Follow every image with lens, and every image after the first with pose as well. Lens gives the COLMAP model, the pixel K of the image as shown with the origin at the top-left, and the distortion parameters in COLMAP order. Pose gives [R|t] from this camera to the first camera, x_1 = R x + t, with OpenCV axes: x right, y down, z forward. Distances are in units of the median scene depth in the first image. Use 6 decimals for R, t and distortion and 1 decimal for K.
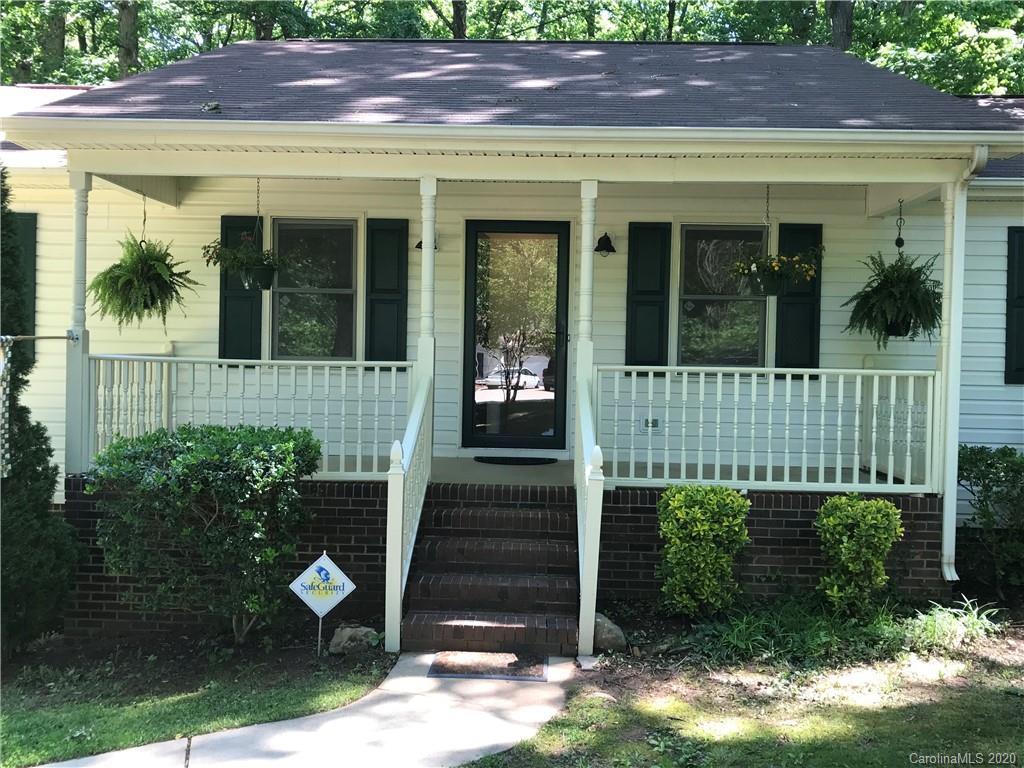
lens RADIAL K [[992.0, 0, 512.0], [0, 992.0, 384.0], [0, 0, 1]] dist [0.099857, -0.284751]
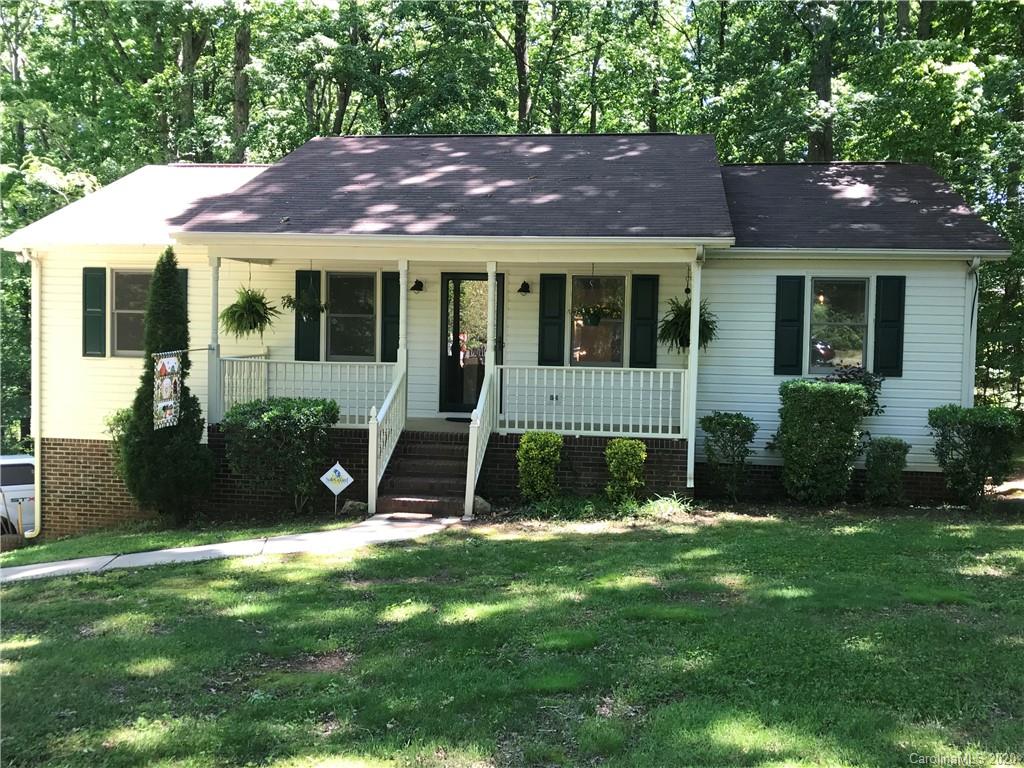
lens RADIAL K [[992.0, 0, 512.0], [0, 992.0, 384.0], [0, 0, 1]] dist [0.099857, -0.284751]
pose [[0.994449, 0.005495, -0.105080, 0.298476], [-0.002650, 0.999626, 0.027201, -0.033174], [0.105190, -0.026772, 0.994092, -0.756854]]
